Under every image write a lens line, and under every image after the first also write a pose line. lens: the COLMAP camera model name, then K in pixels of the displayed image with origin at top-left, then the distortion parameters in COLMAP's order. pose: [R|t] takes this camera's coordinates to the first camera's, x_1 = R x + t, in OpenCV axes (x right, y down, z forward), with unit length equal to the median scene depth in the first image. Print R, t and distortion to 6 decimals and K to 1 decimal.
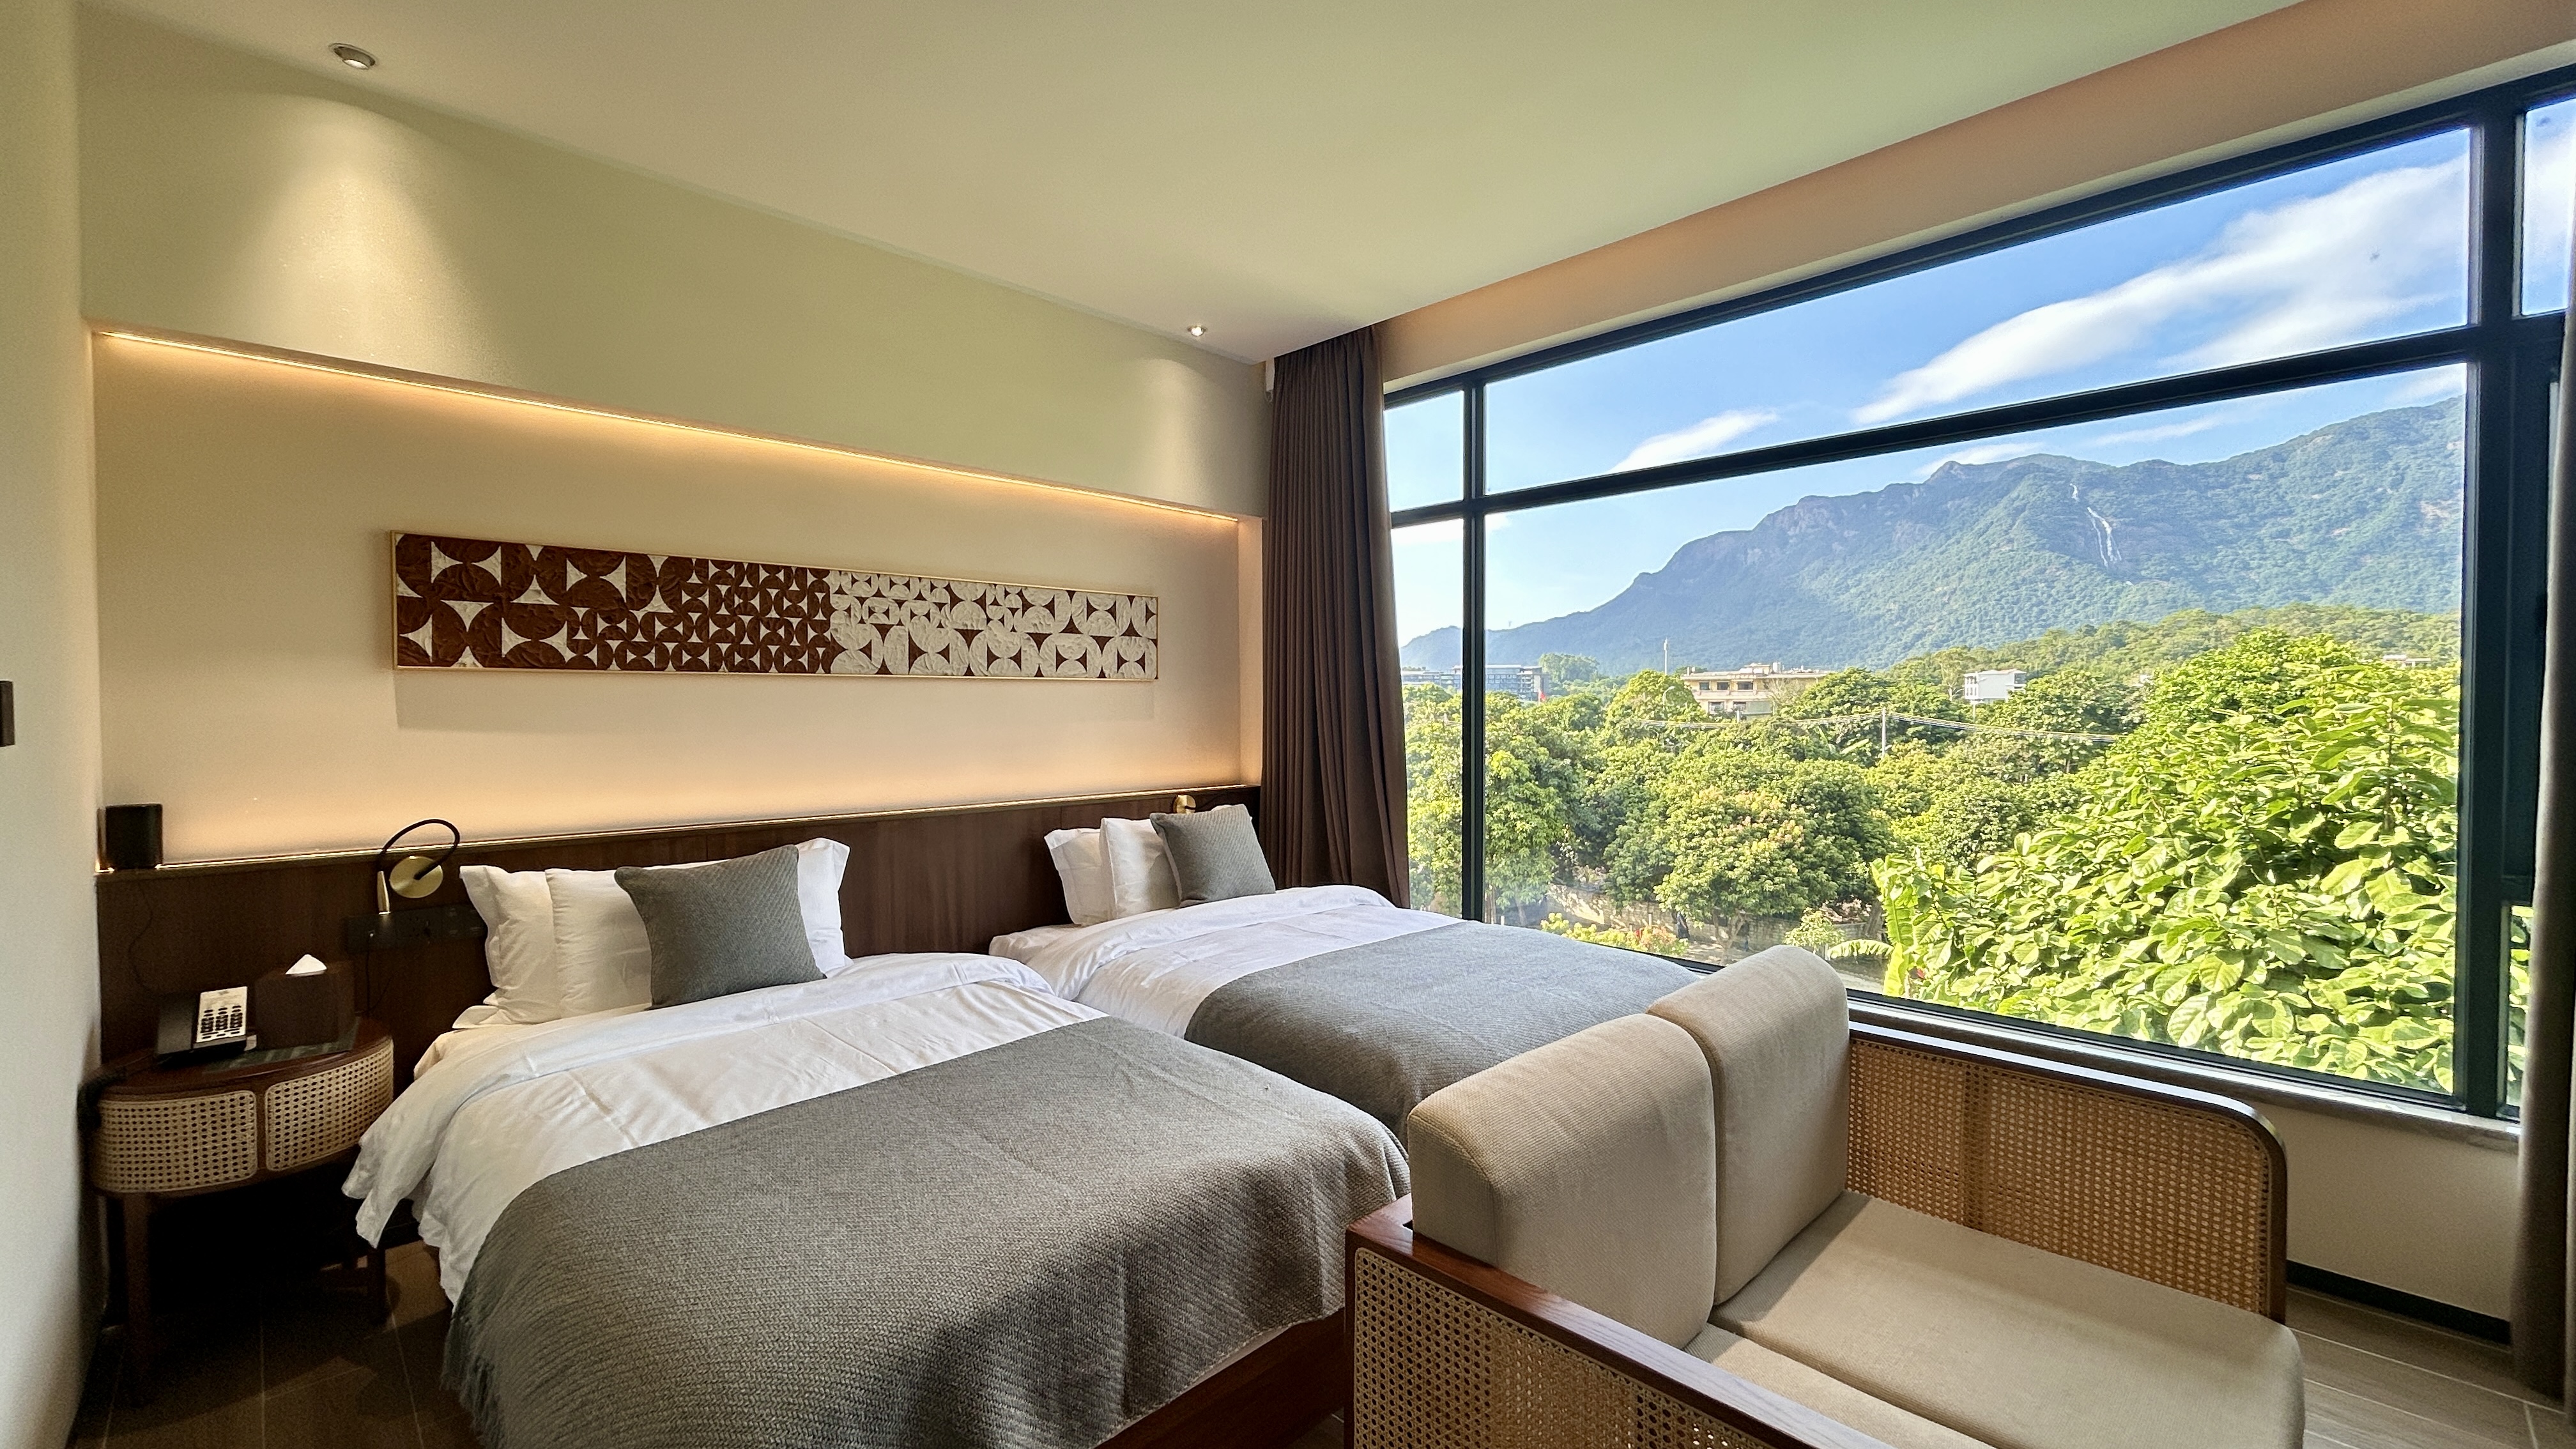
lens RADIAL K [[1064.1, 0, 1321.5], [0, 1064.1, 728.0], [0, 0, 1]] dist [-0.003553, -0.000408]
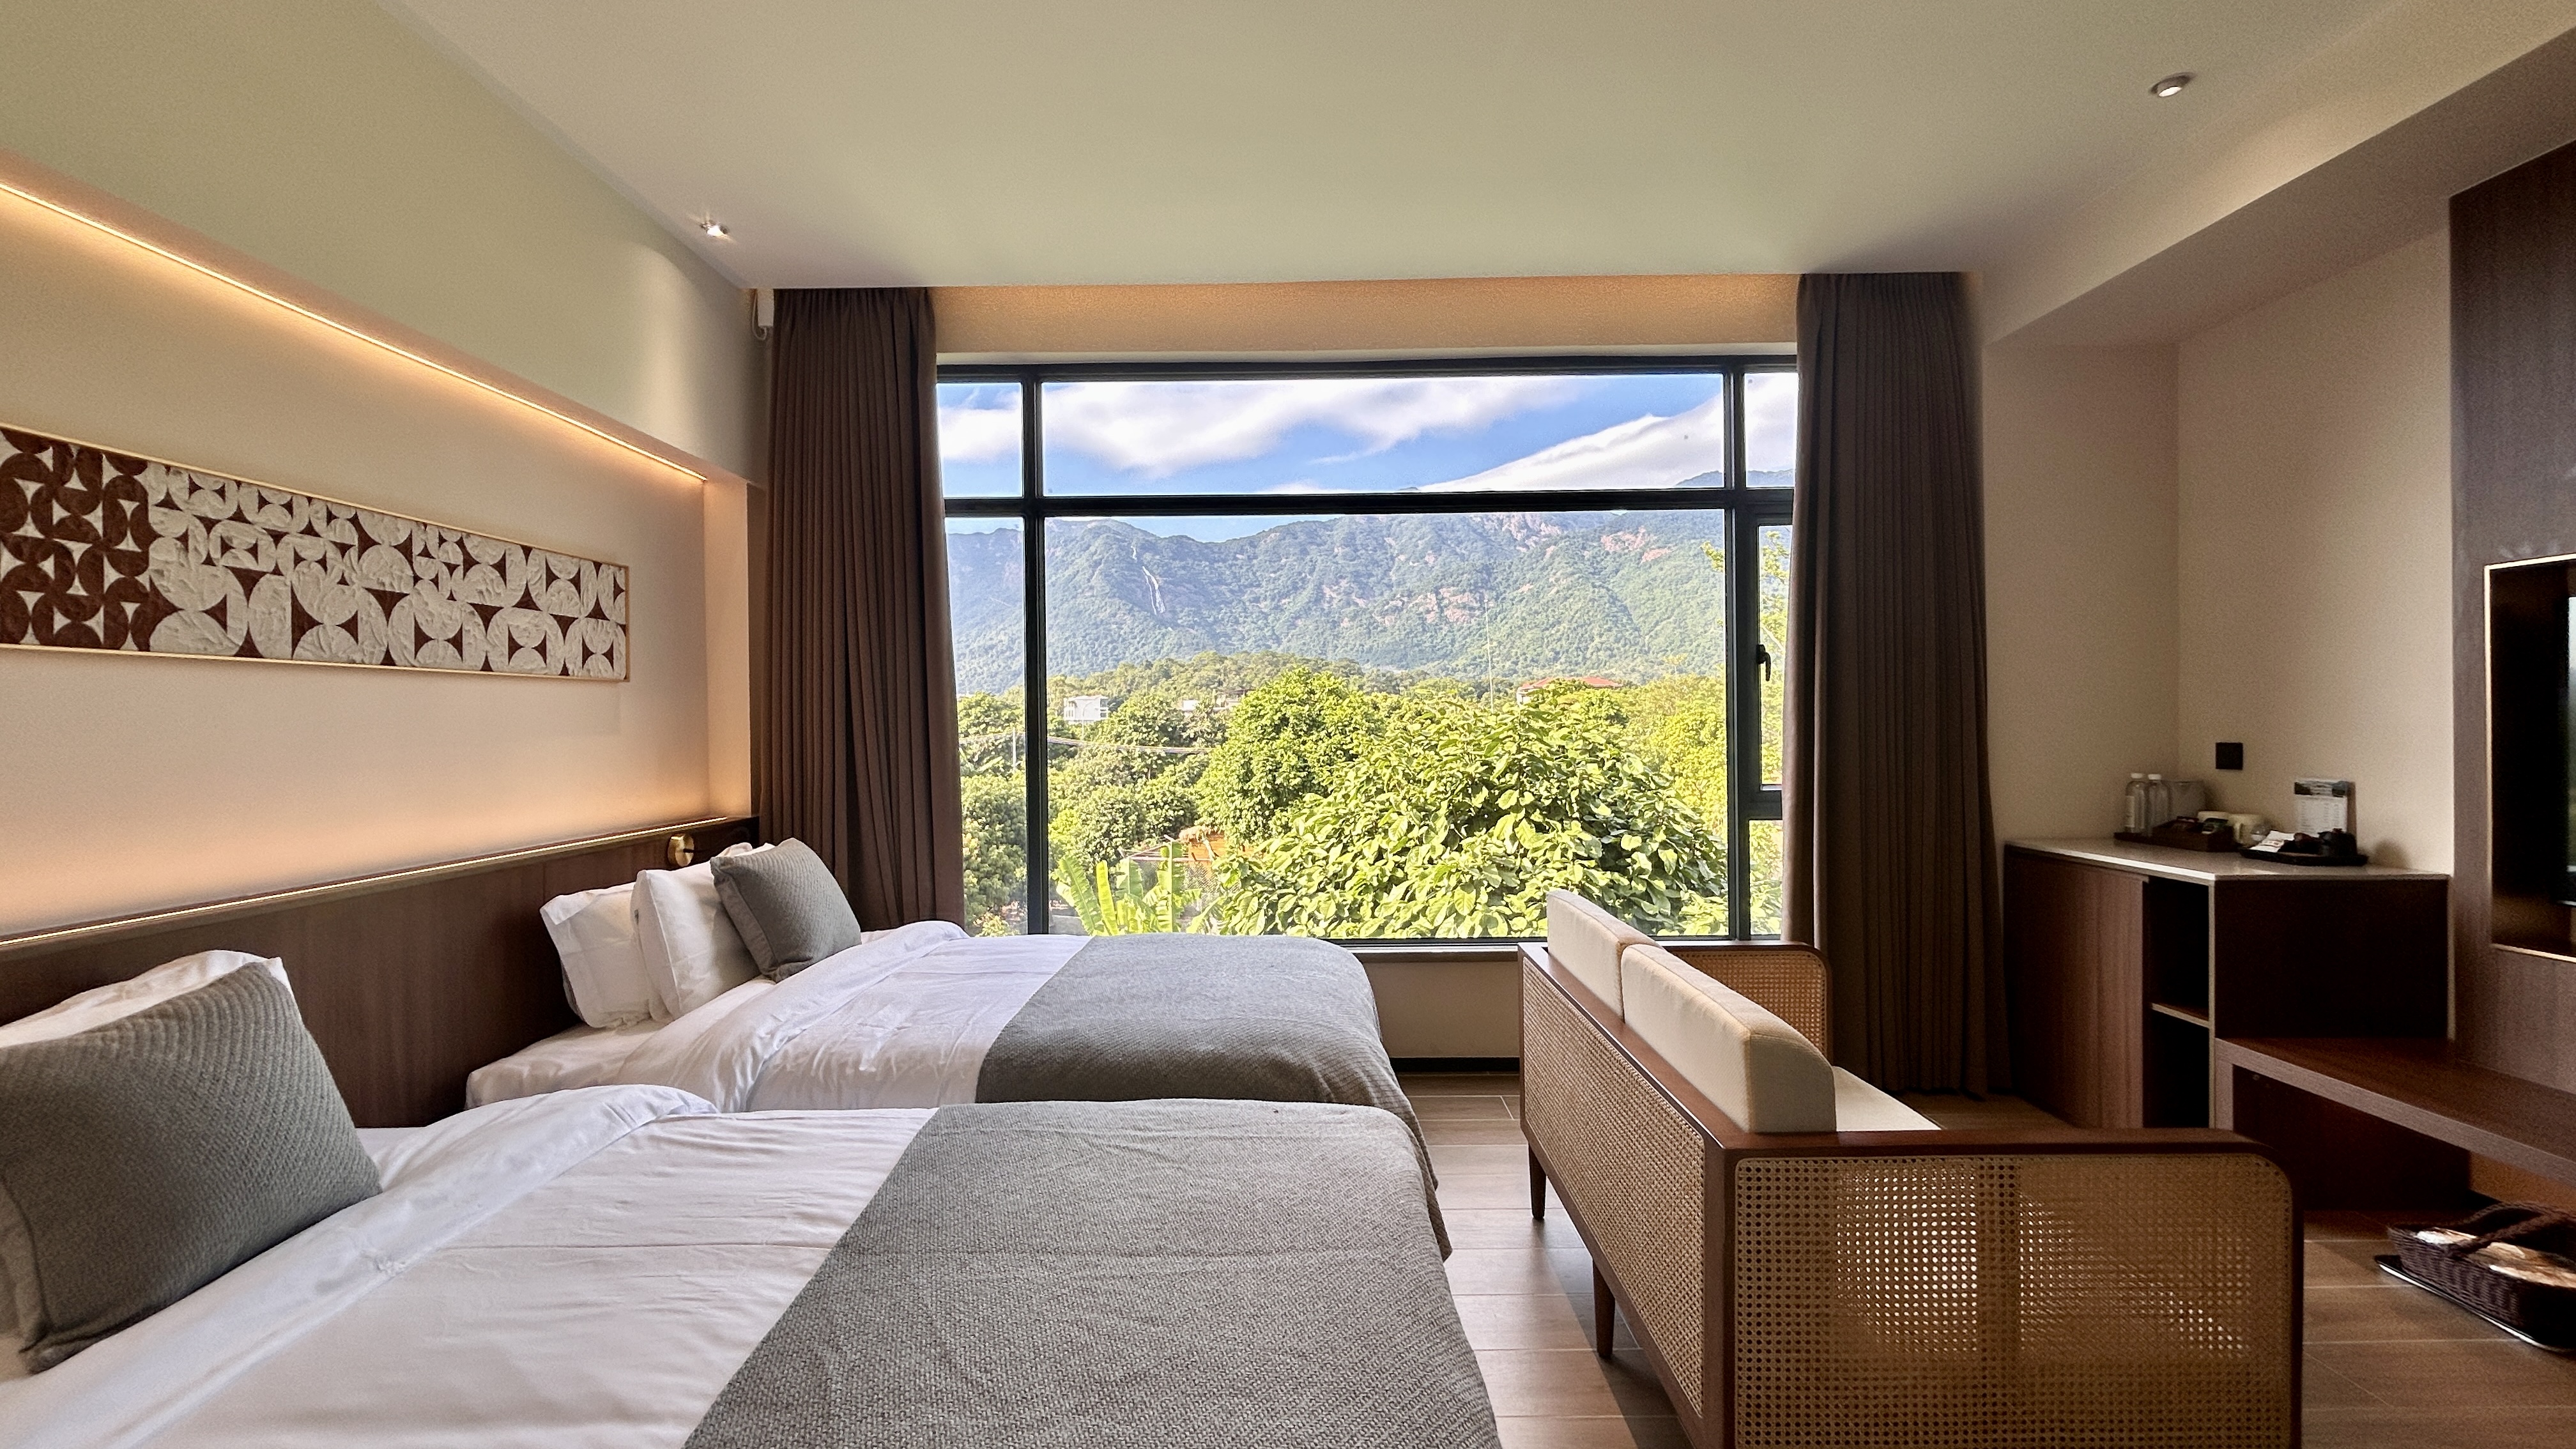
lens RADIAL K [[1035.7, 0, 1323.5], [0, 1035.7, 724.1], [0, 0, 1]] dist [-0.001181, -0.000931]
pose [[0.702222, -0.008866, 0.711903, -0.380288], [0.026394, 0.999559, -0.013586, 0.008097], [-0.711469, 0.028330, 0.702146, 0.186069]]
